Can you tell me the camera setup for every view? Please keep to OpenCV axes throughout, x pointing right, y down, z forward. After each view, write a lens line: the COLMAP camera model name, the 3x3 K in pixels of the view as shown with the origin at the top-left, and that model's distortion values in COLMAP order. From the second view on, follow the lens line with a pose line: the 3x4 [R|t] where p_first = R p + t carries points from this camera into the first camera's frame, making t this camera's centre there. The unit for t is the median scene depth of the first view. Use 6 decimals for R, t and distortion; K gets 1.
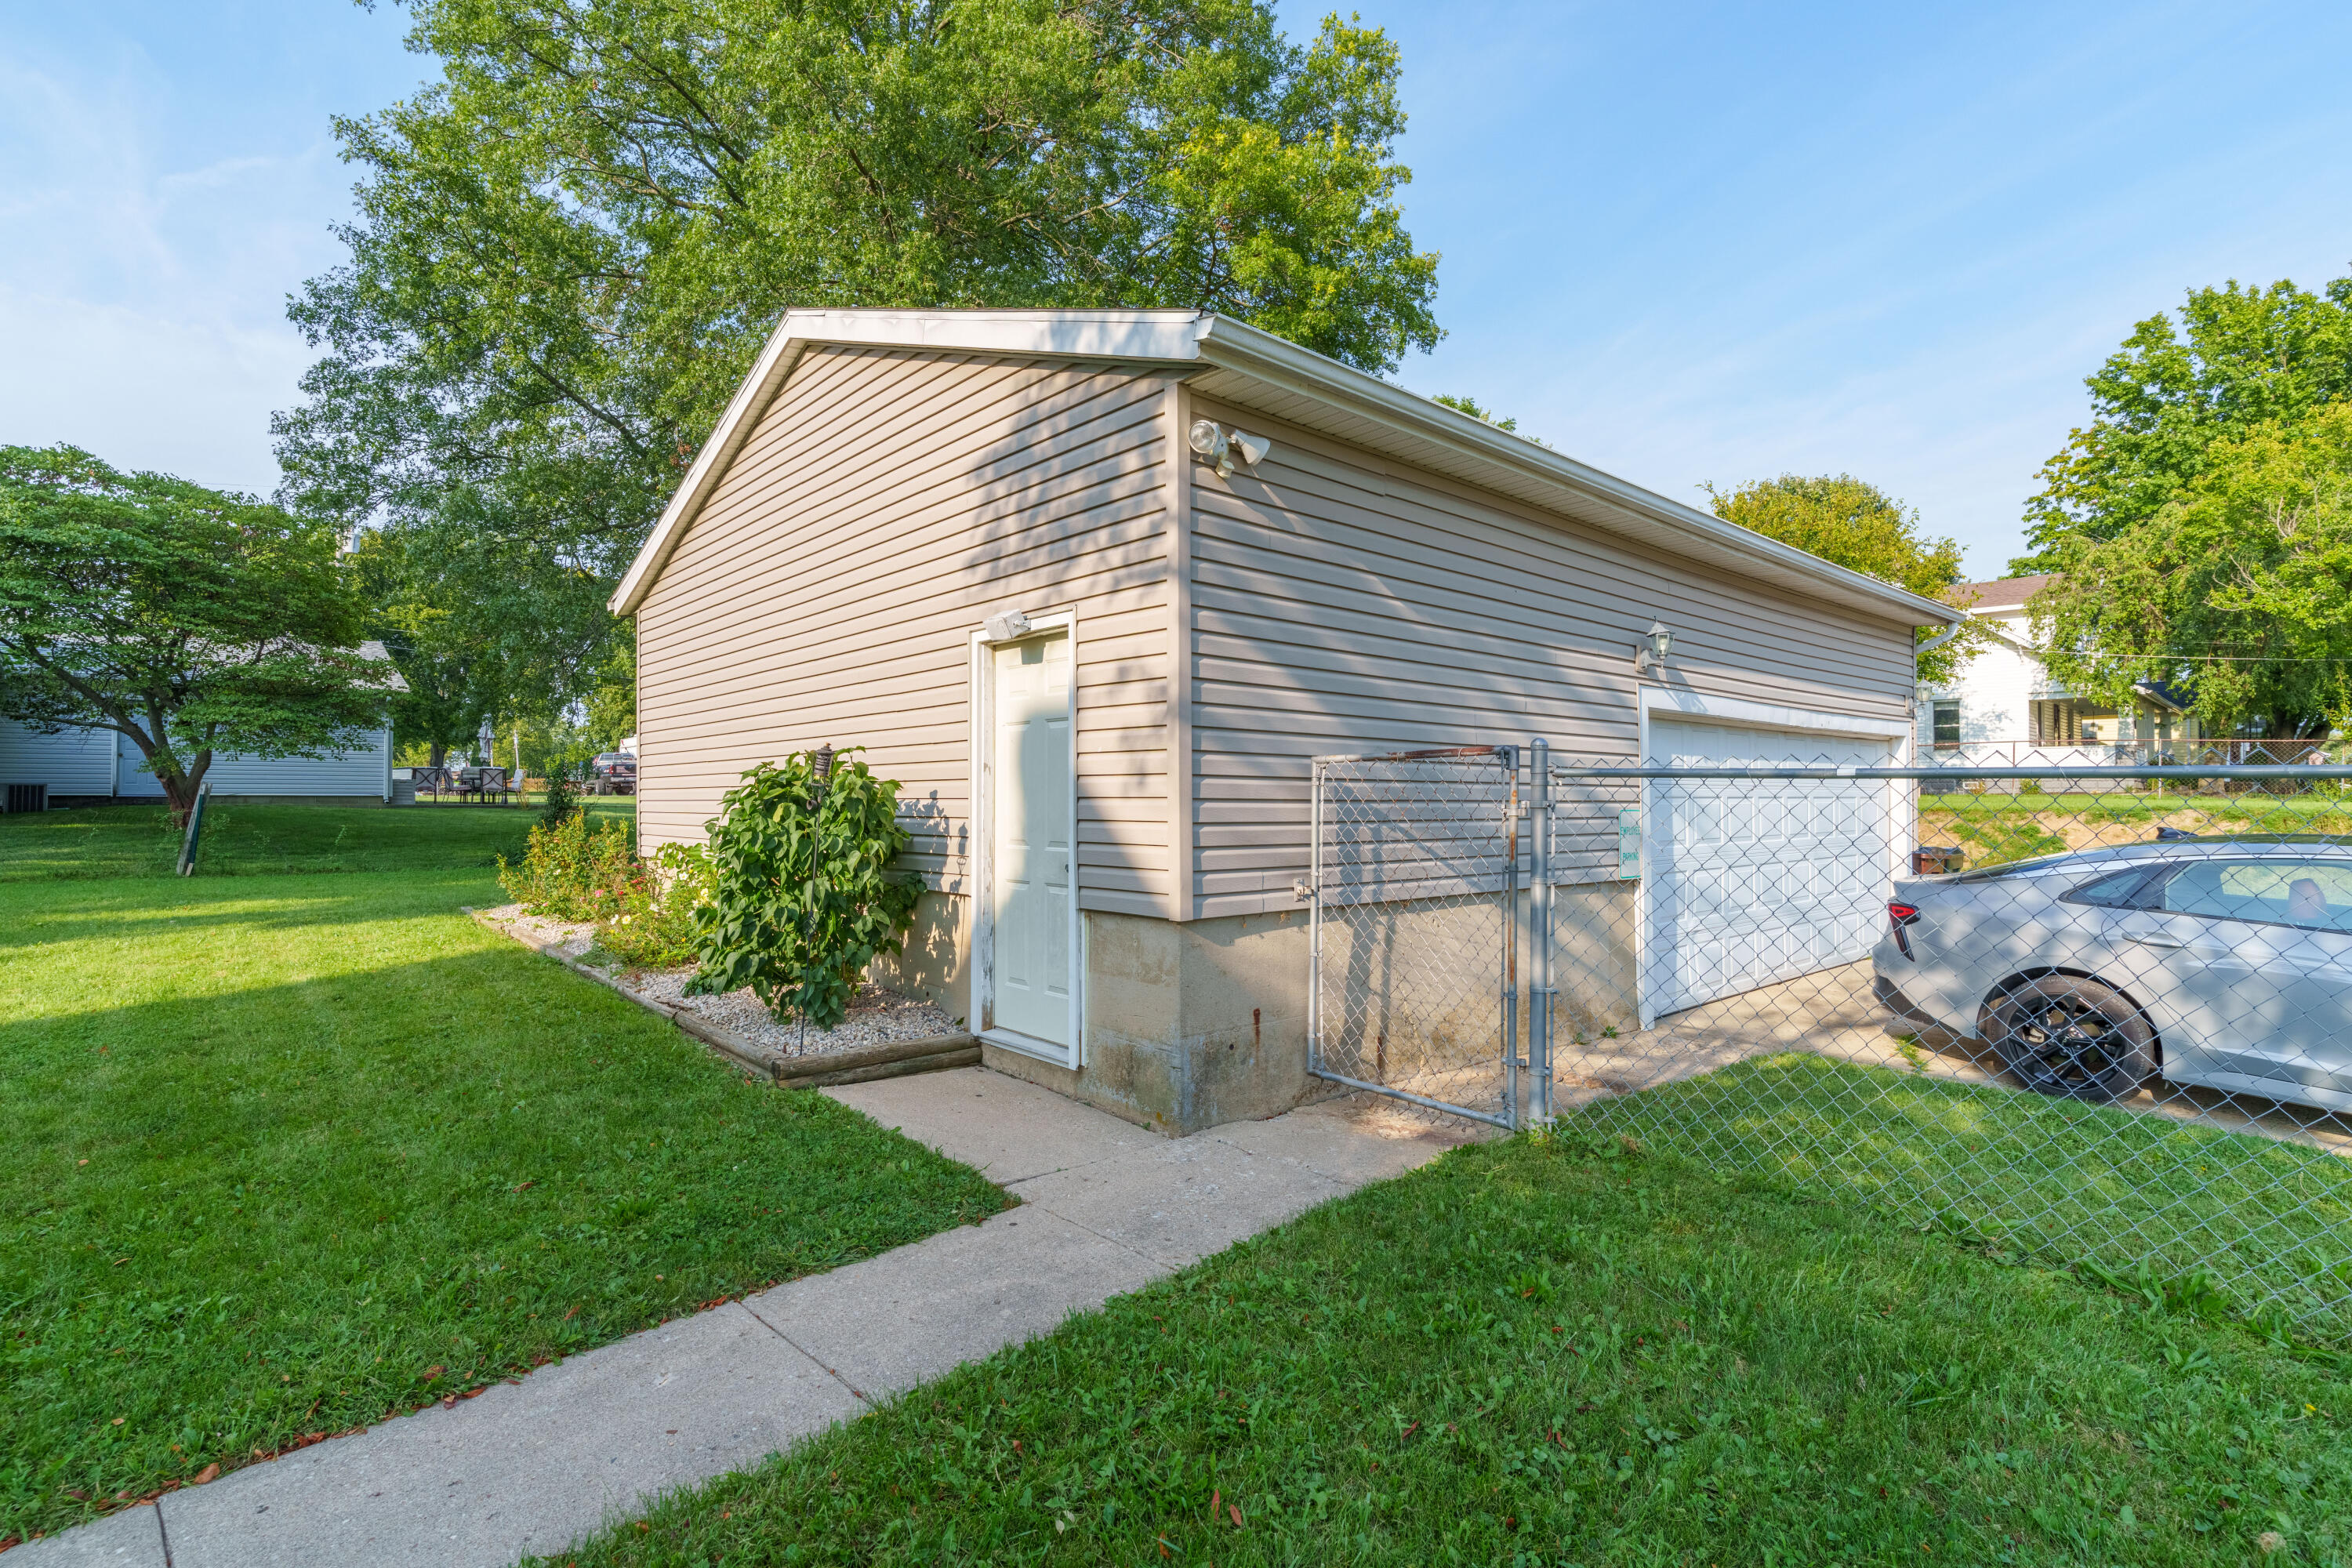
lens RADIAL K [[1137.2, 0, 1173.6], [0, 1137.2, 781.4], [0, 0, 1]] dist [0.001479, -0.000245]
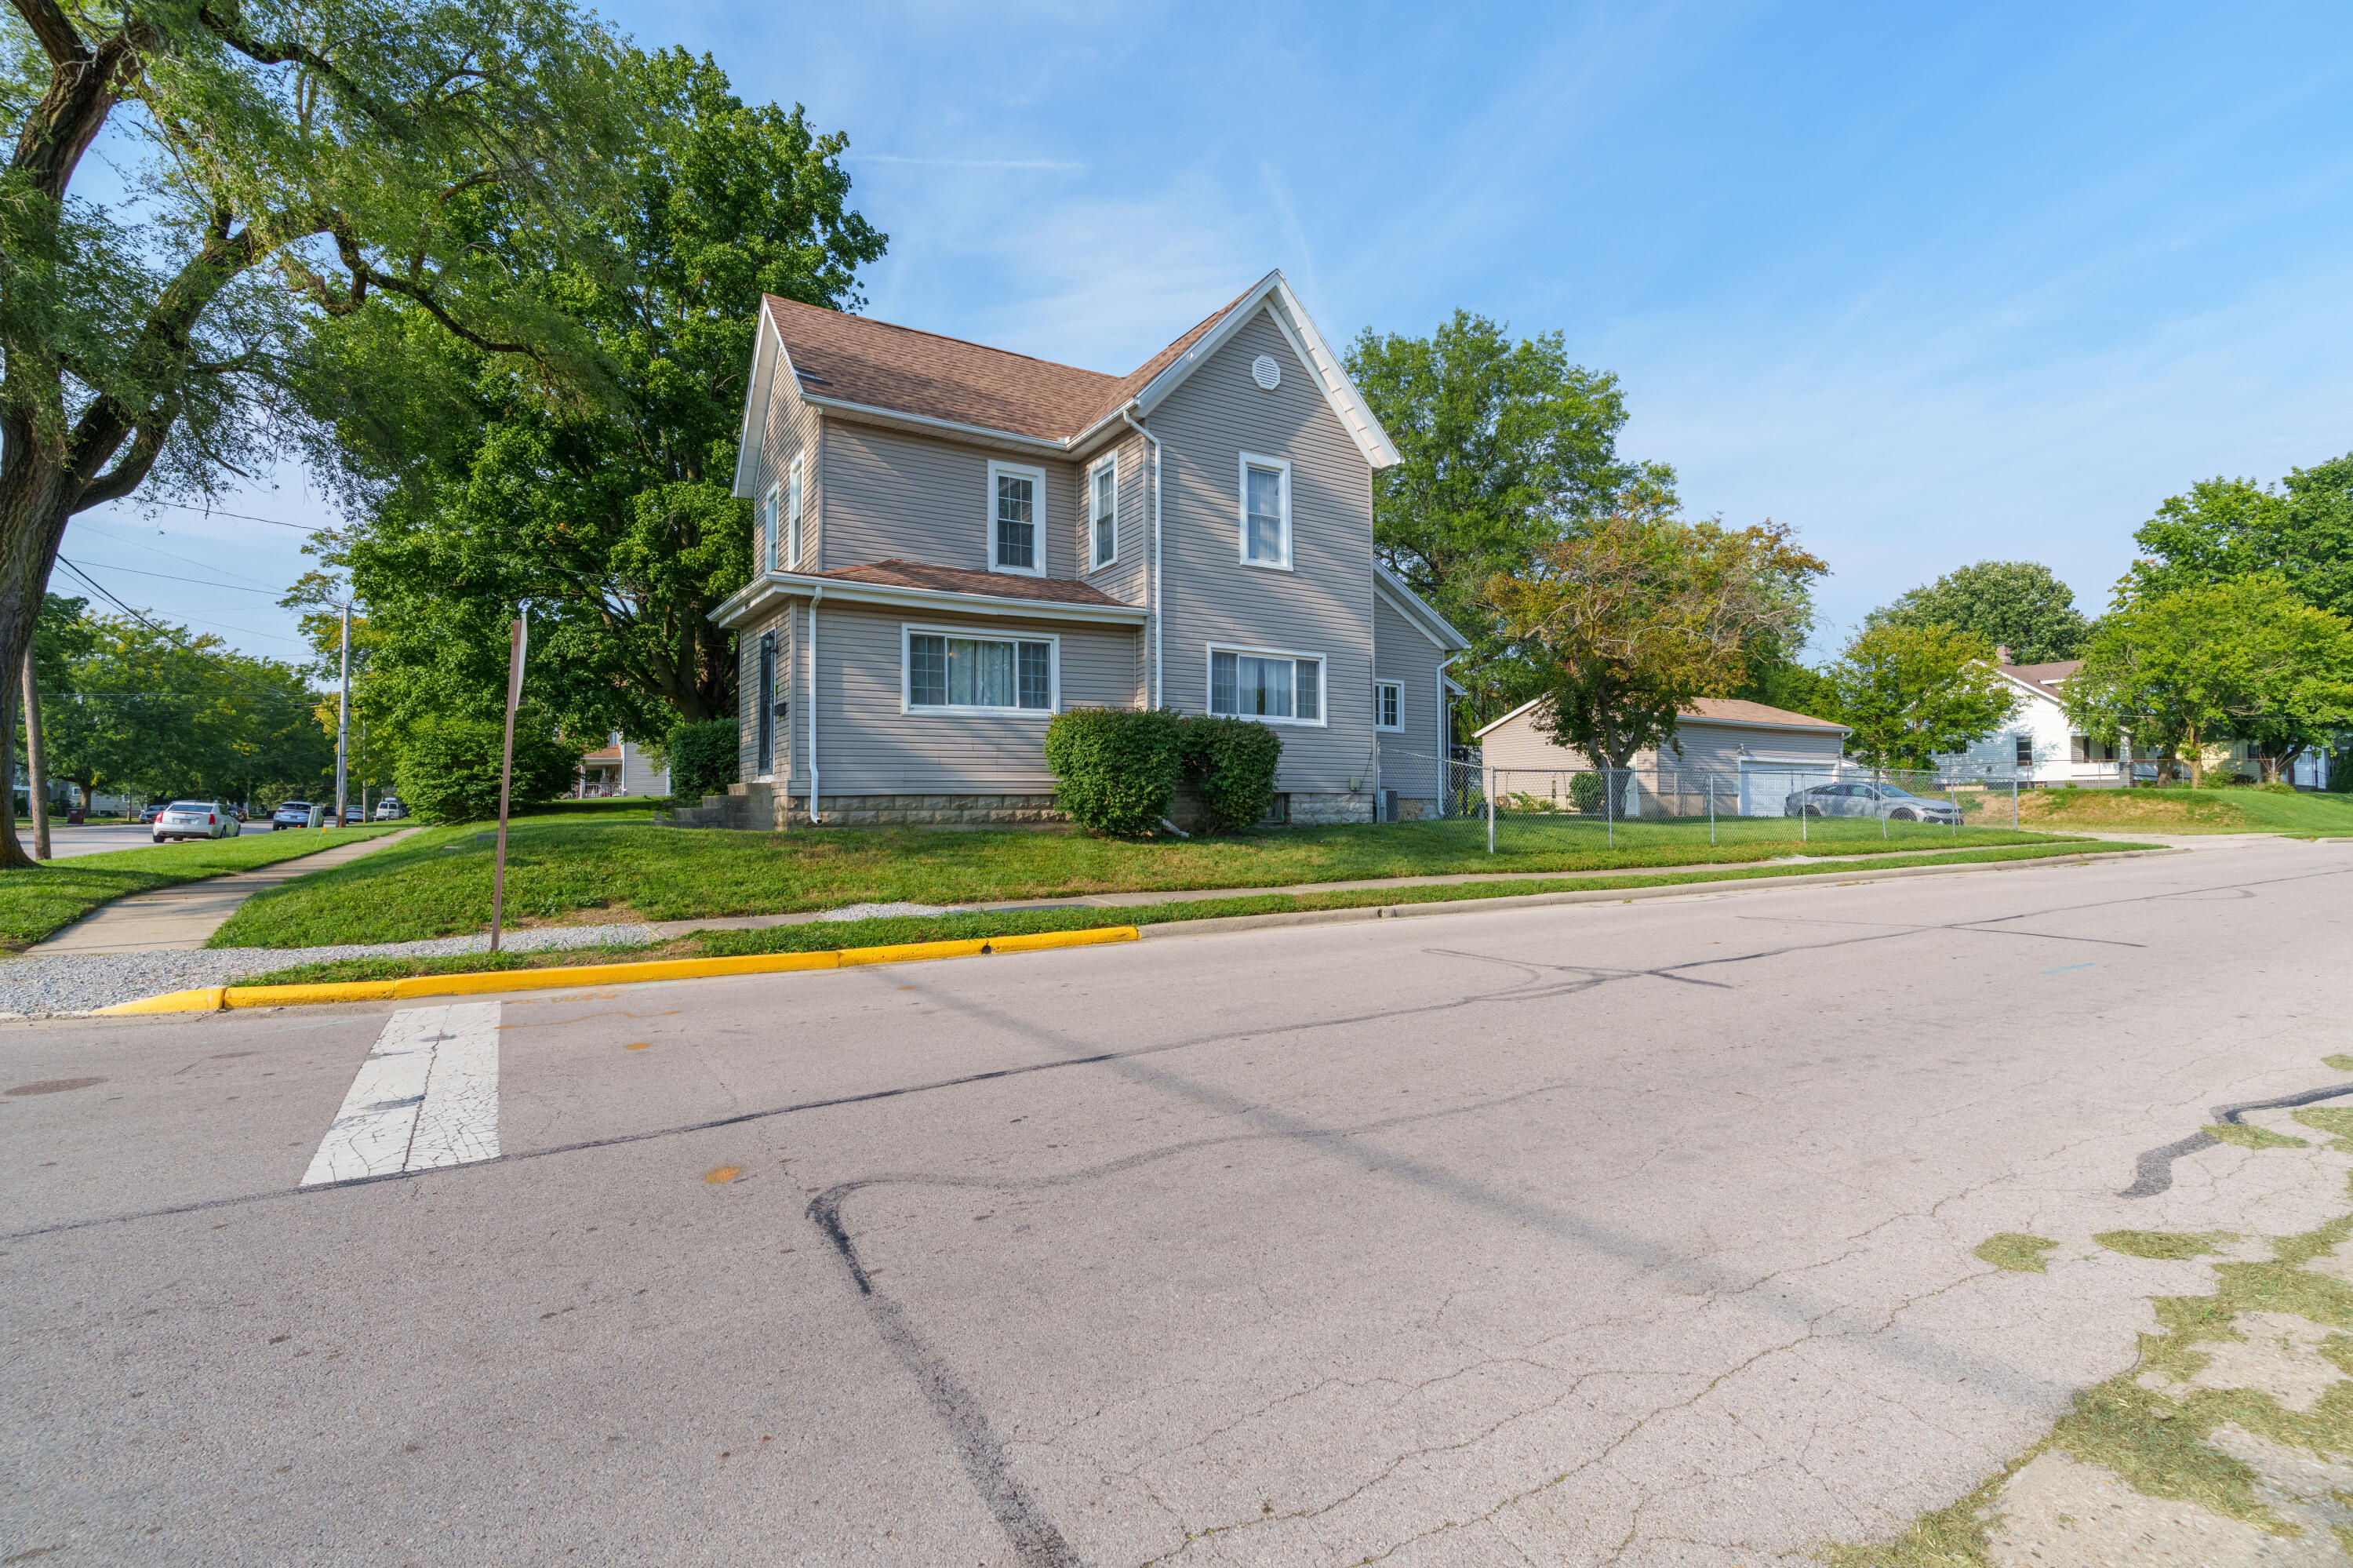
lens RADIAL K [[1137.7, 0, 1176.0], [0, 1137.7, 785.3], [0, 0, 1]] dist [0.001479, -0.000245]
pose [[0.979378, 0.000562, -0.202037, -0.195802], [-0.002383, 0.999959, -0.008768, 0.015769], [0.202024, 0.009069, 0.979339, -0.869122]]
